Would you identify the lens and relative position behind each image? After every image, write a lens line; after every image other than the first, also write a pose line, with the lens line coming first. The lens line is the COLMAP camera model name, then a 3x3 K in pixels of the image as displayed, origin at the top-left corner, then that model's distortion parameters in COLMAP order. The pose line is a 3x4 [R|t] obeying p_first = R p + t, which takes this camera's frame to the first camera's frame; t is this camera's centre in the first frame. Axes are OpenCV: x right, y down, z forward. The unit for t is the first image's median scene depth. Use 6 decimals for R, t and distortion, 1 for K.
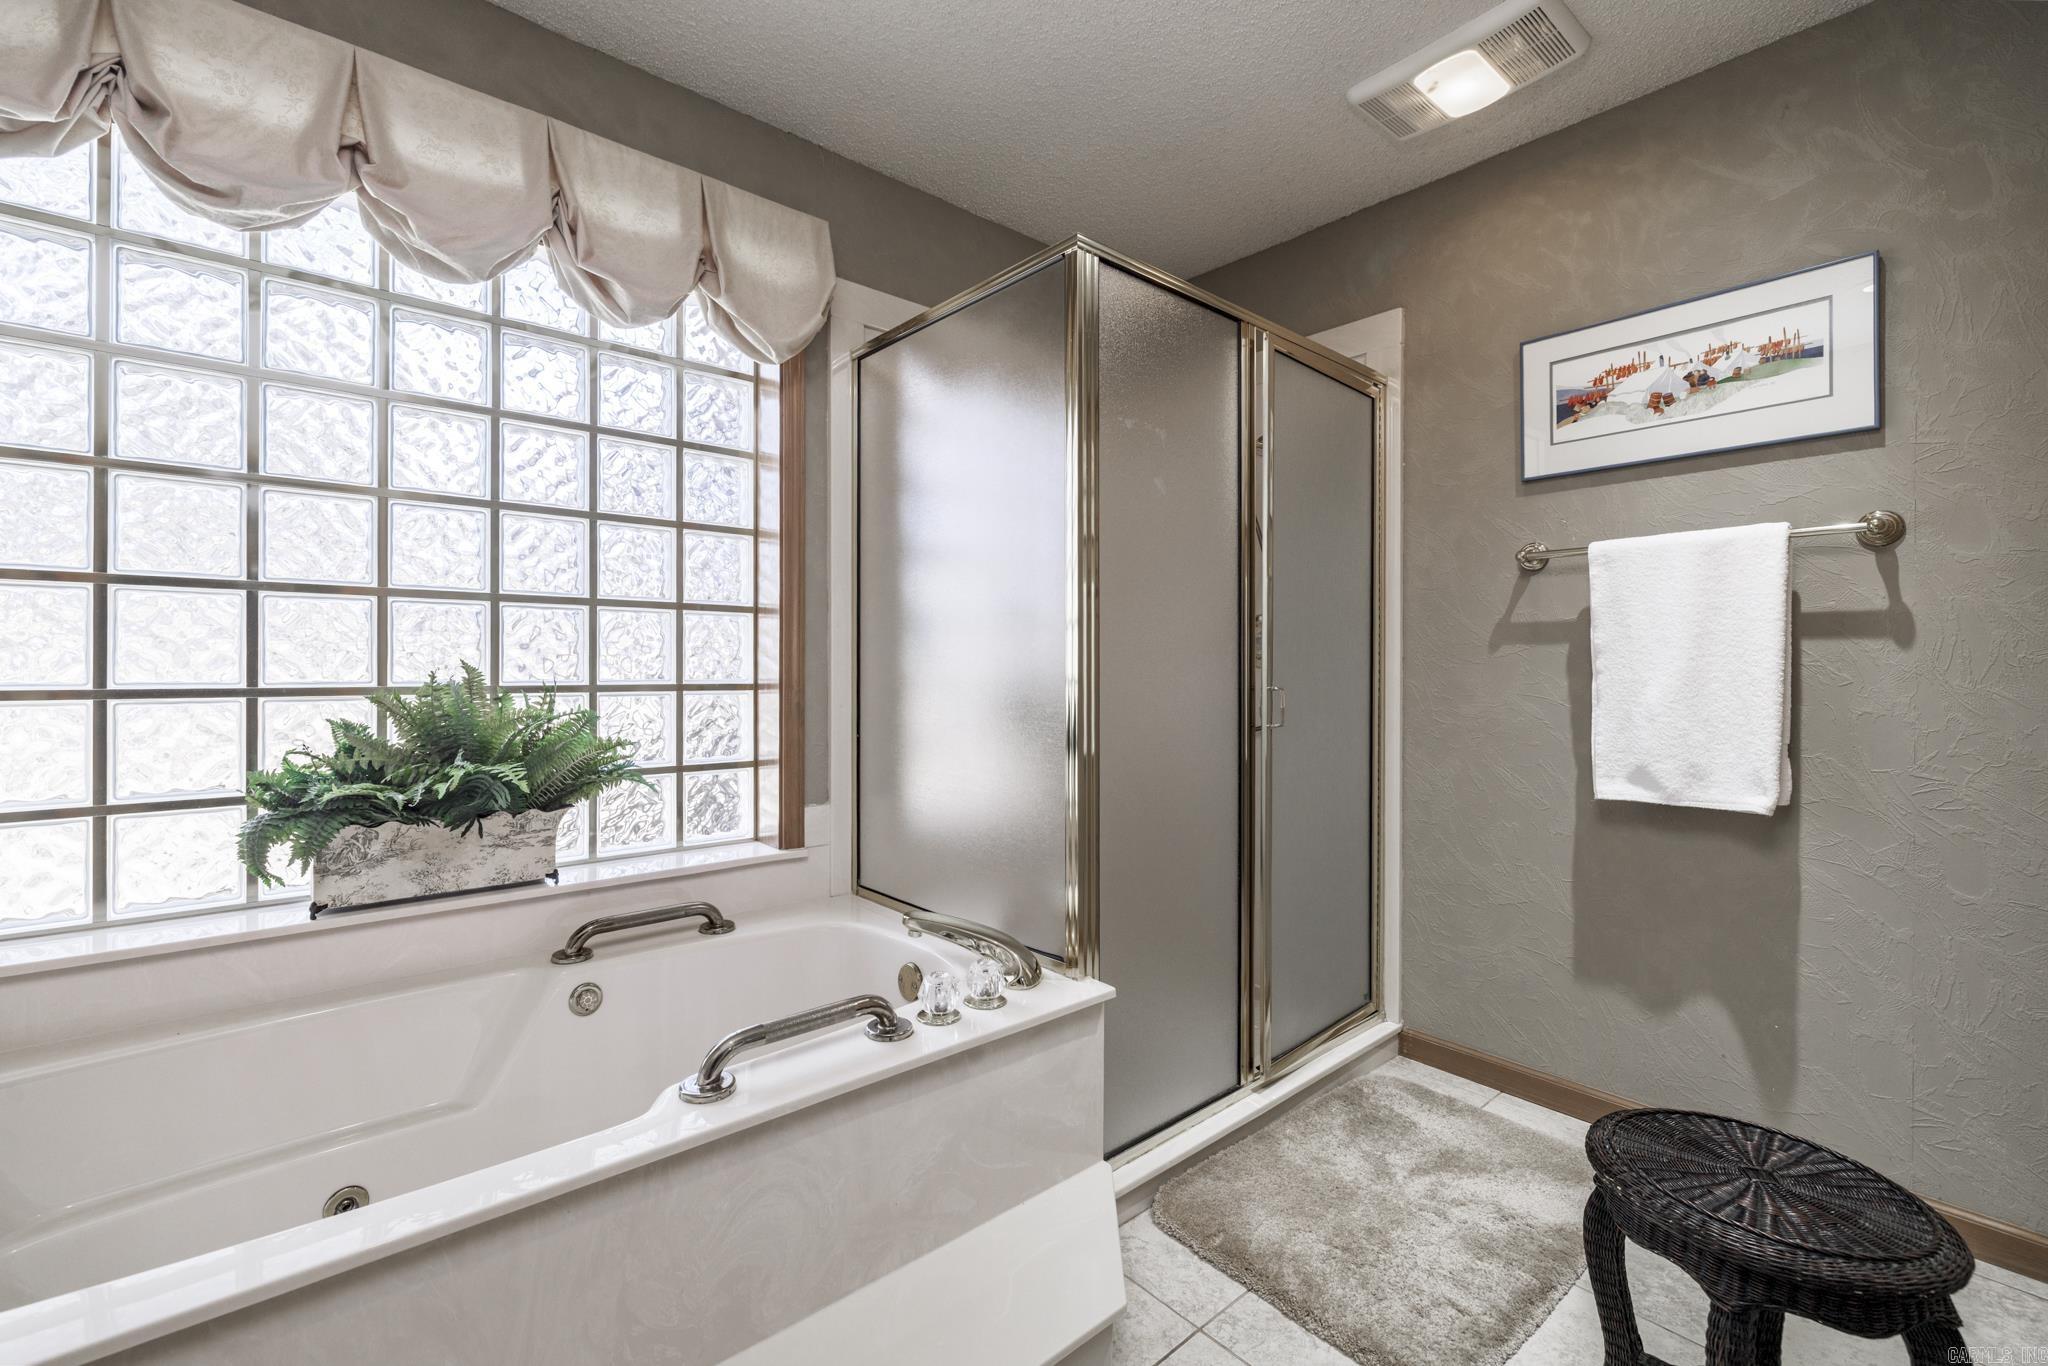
lens RADIAL K [[869.5, 0, 1016.3], [0, 869.5, 672.4], [0, 0, 1]] dist [0.002430, 0.000491]
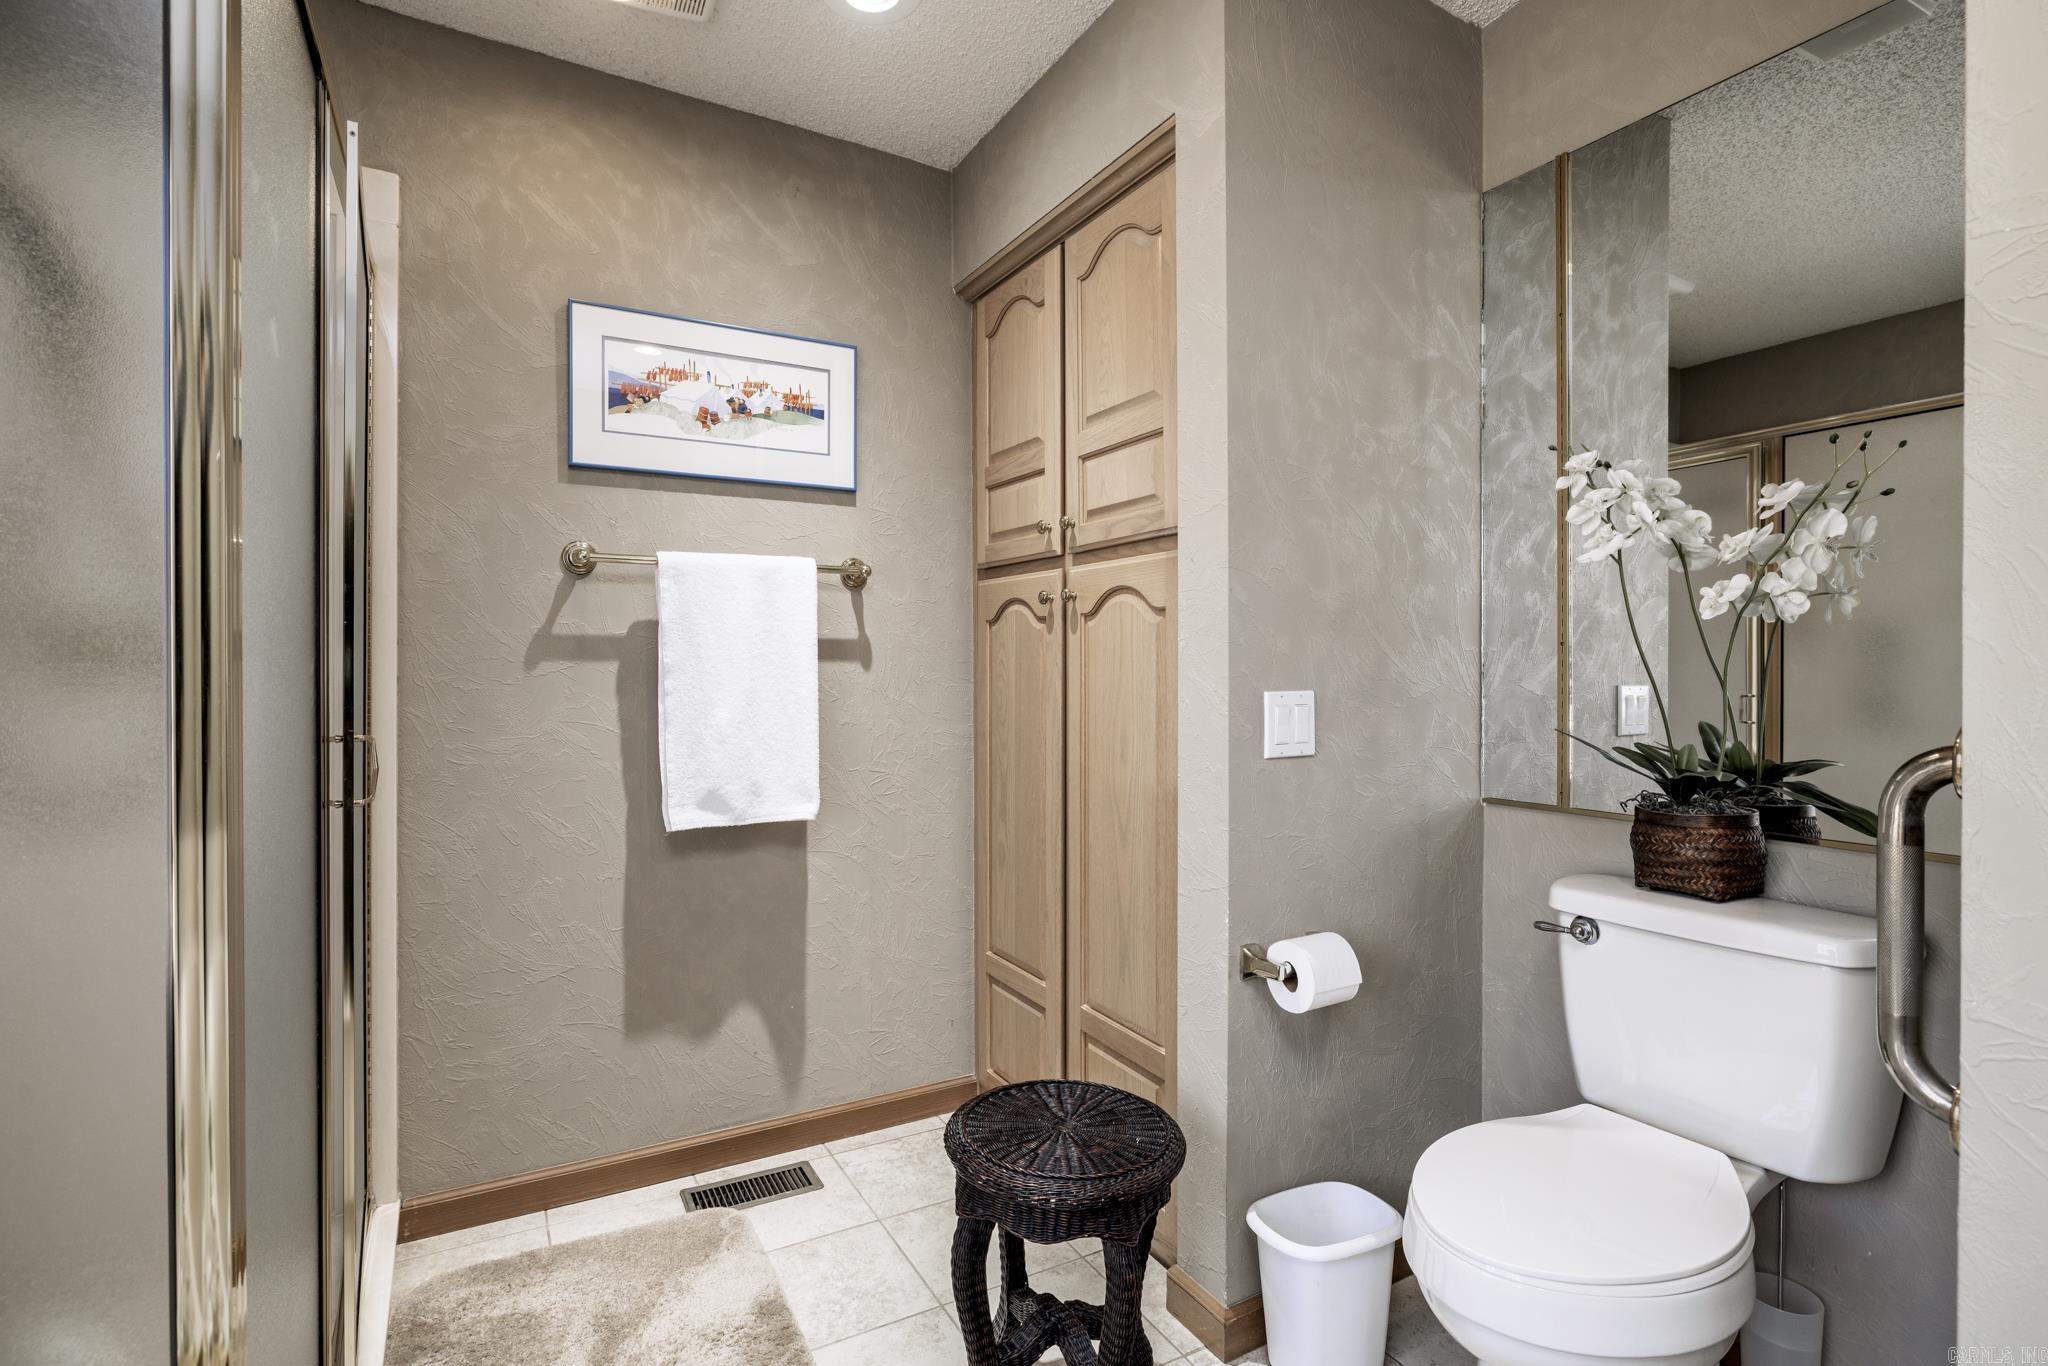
lens RADIAL K [[941.5, 0, 1015.0], [0, 941.5, 671.1], [0, 0, 1]] dist [-0.009482, 0.000192]
pose [[0.214466, -0.005810, 0.976714, -0.223521], [0.006306, 0.999970, 0.004563, -0.026303], [-0.976711, 0.005181, 0.214496, 0.427350]]
